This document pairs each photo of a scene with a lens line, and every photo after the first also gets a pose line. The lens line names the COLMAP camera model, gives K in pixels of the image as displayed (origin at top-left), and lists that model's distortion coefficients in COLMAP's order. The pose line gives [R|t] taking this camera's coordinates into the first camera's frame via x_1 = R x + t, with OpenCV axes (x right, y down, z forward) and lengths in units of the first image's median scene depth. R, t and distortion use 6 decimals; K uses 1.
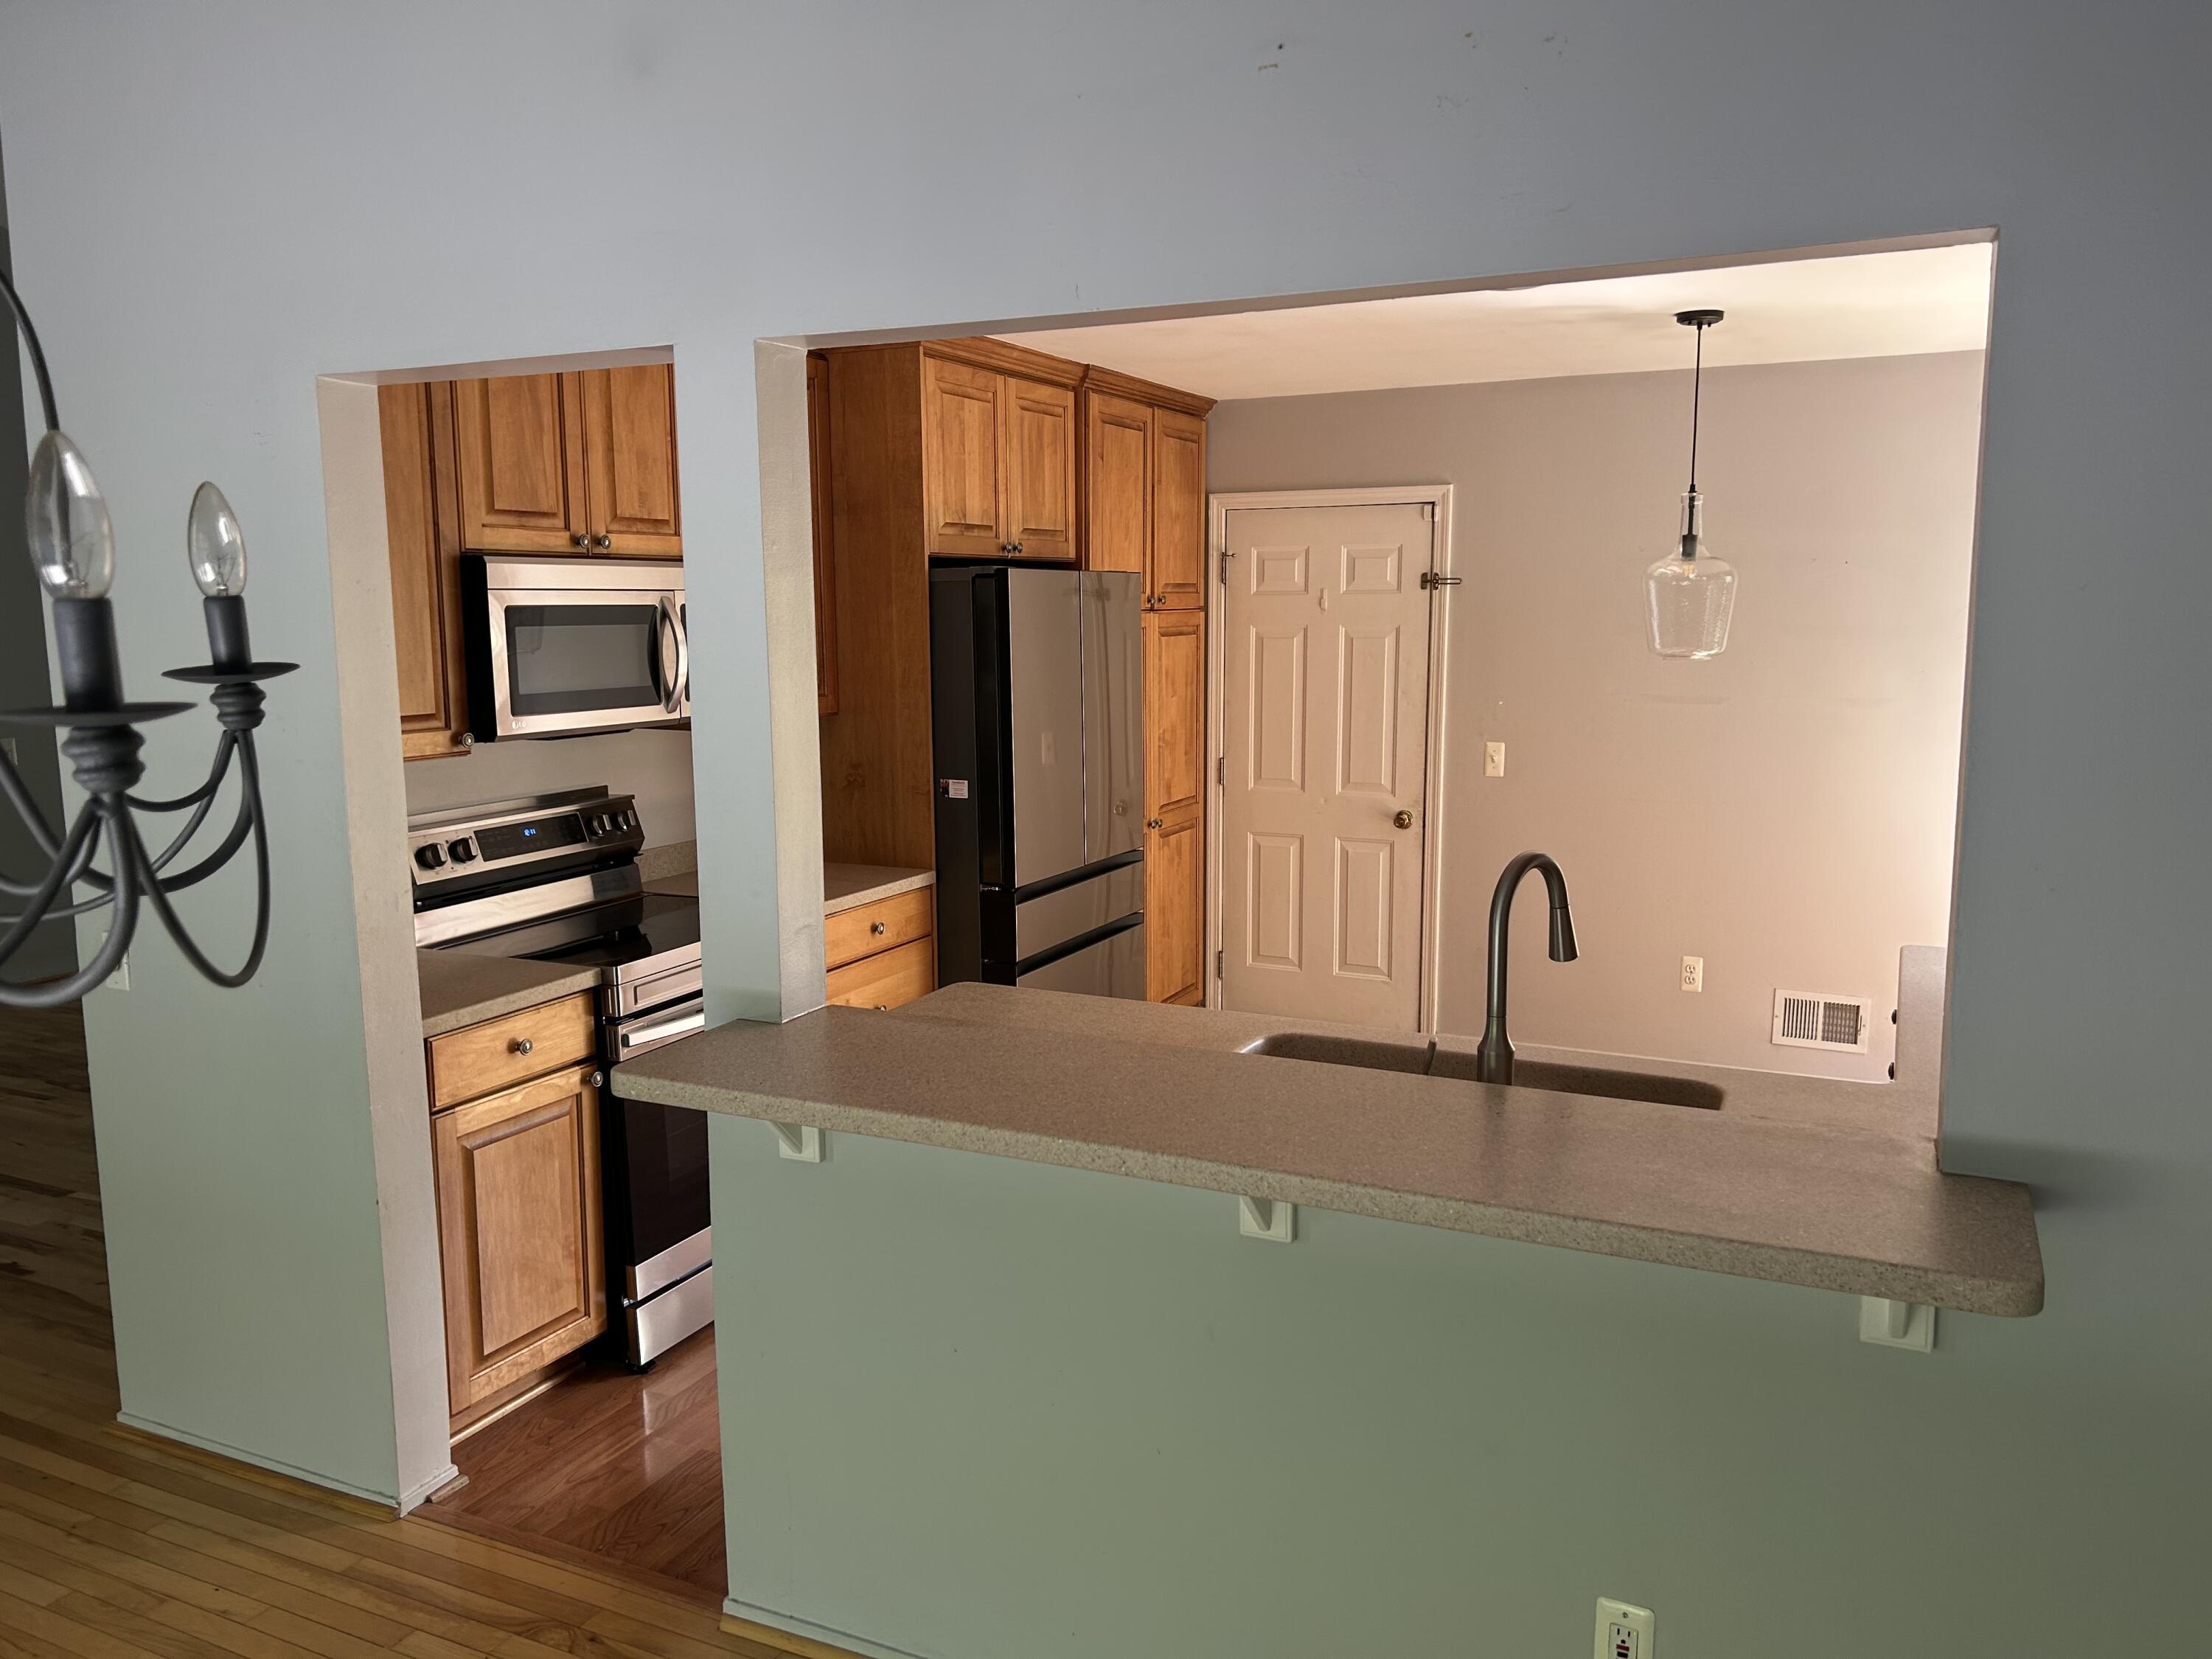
lens RADIAL K [[1647.9, 0, 1104.6], [0, 1647.9, 836.9], [0, 0, 1]] dist [-0.000674, -0.016745]
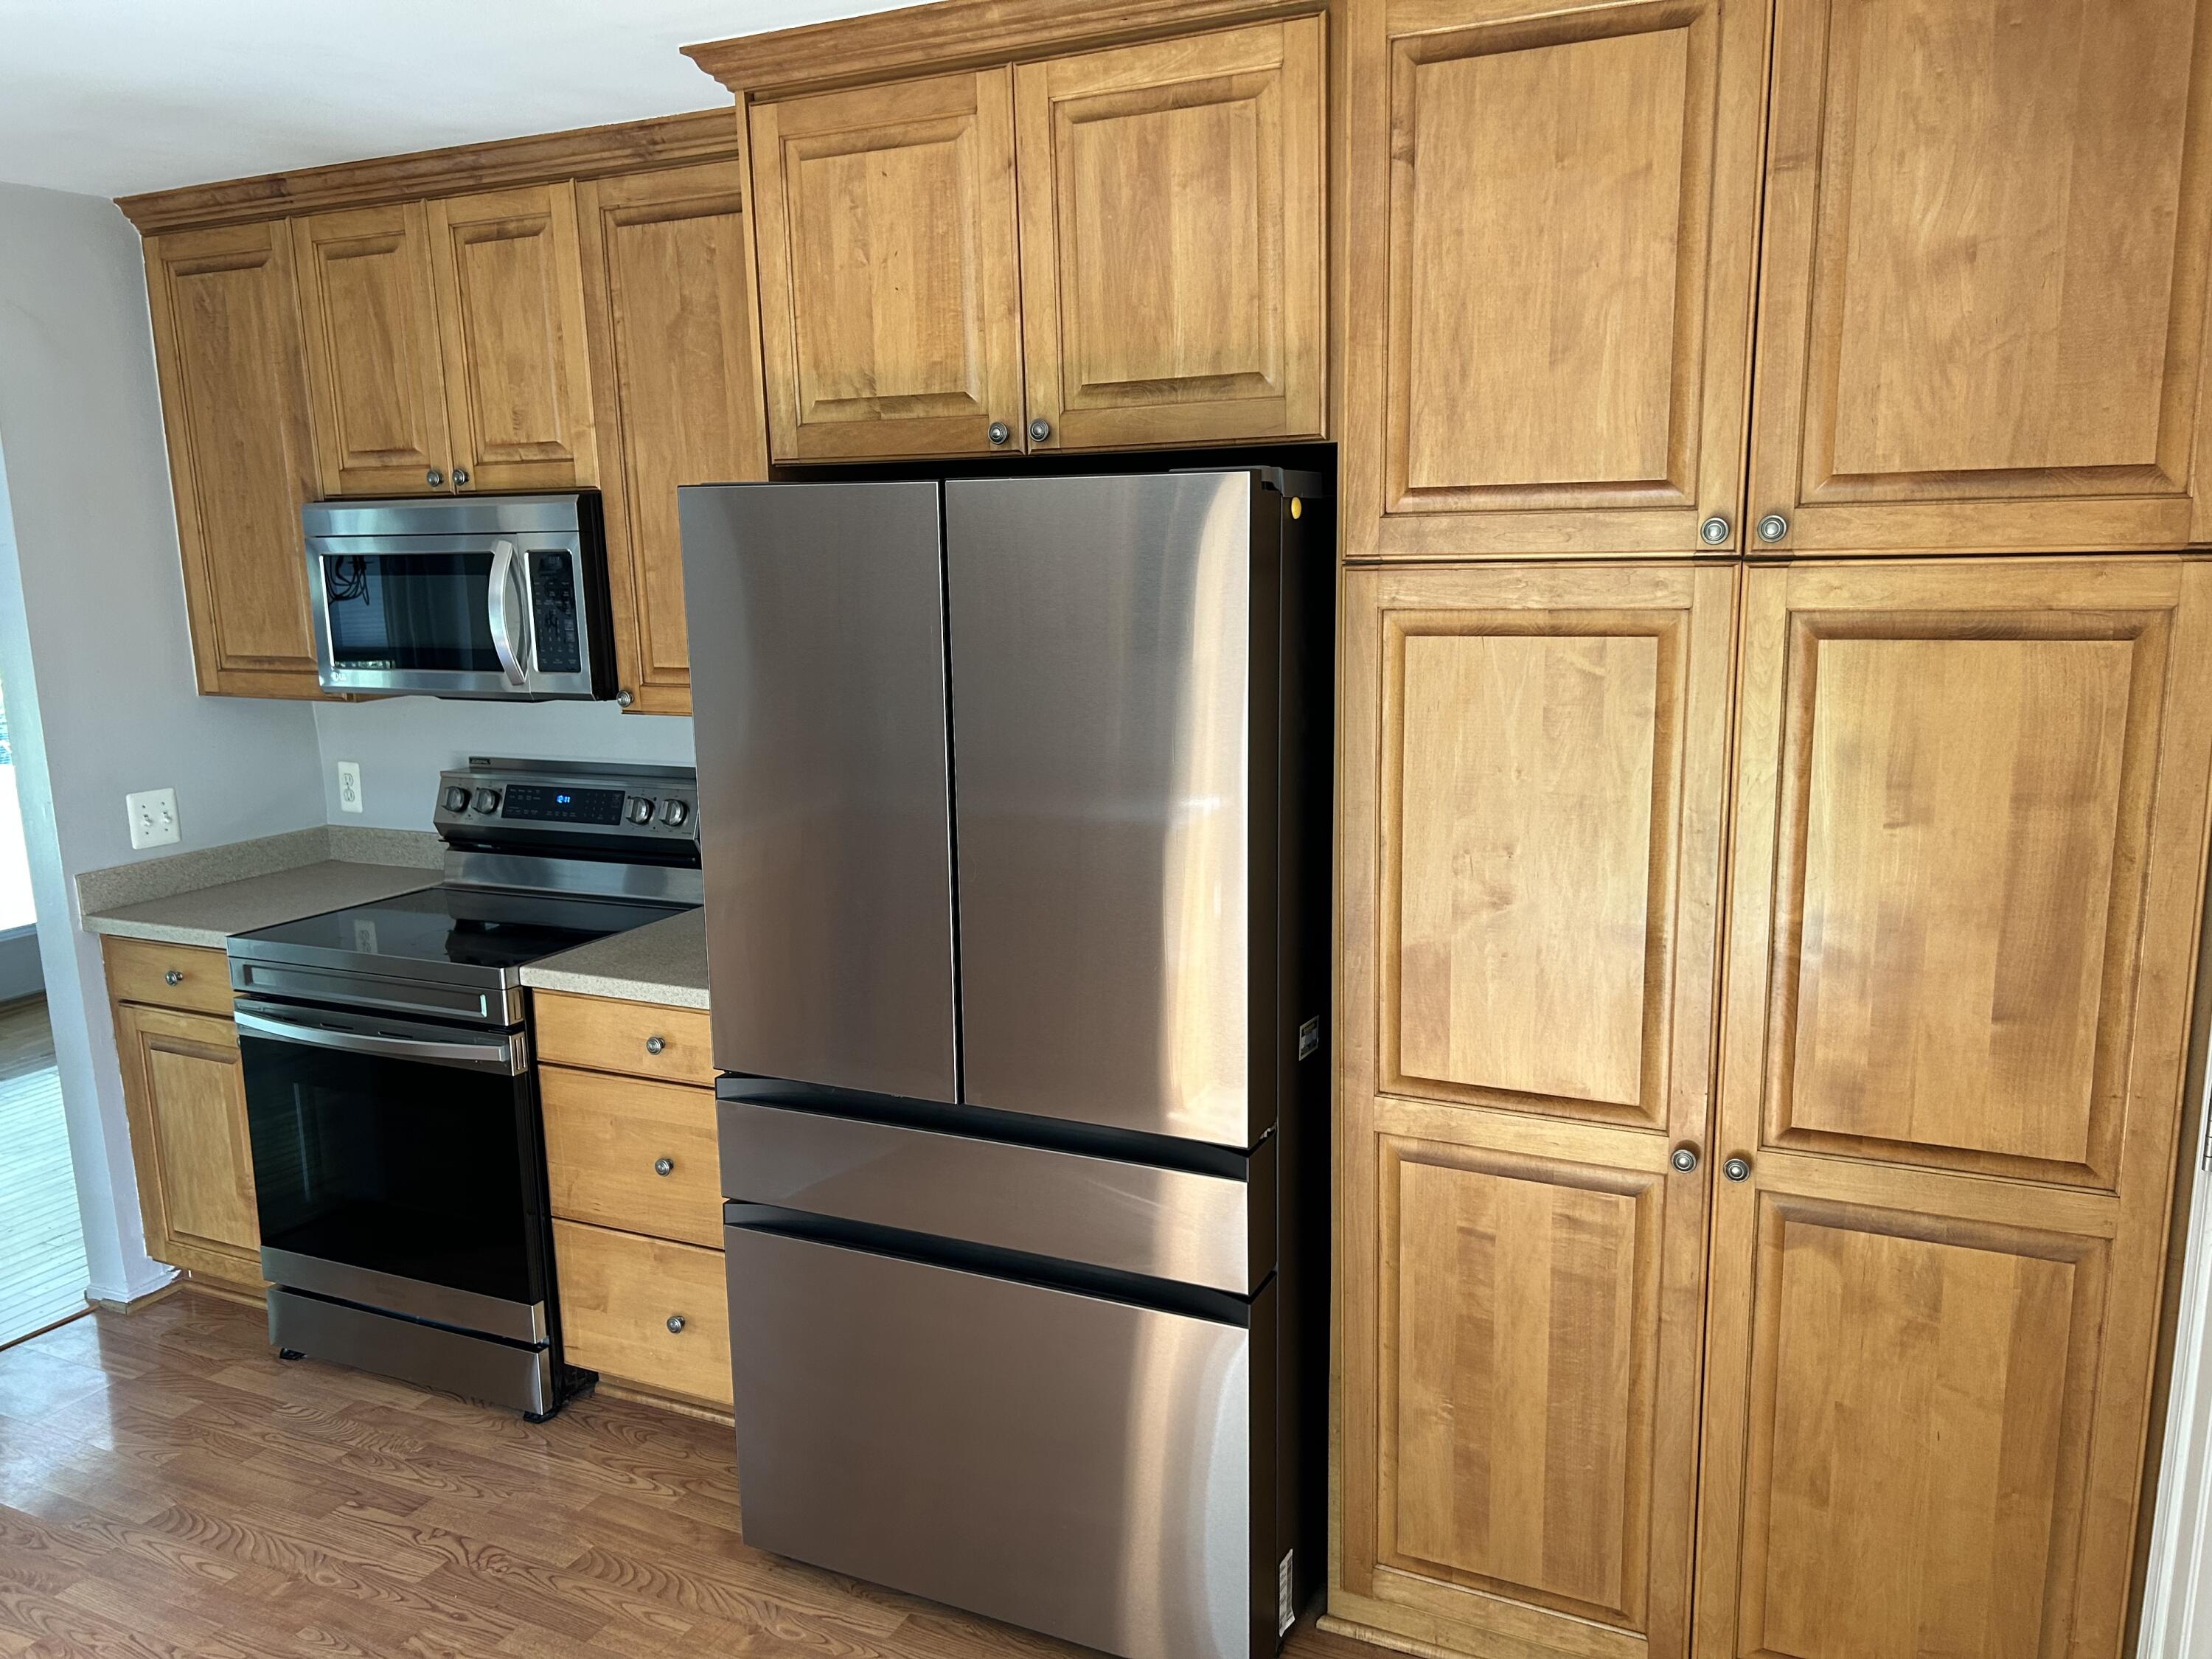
lens RADIAL K [[1647.9, 0, 1107.9], [0, 1647.9, 830.3], [0, 0, 1]] dist [-0.000674, -0.016745]
pose [[0.008140, 0.184913, -0.982721, 0.461692], [-0.124644, 0.975277, 0.182479, -0.160674], [0.992168, 0.121005, 0.030987, 1.076010]]
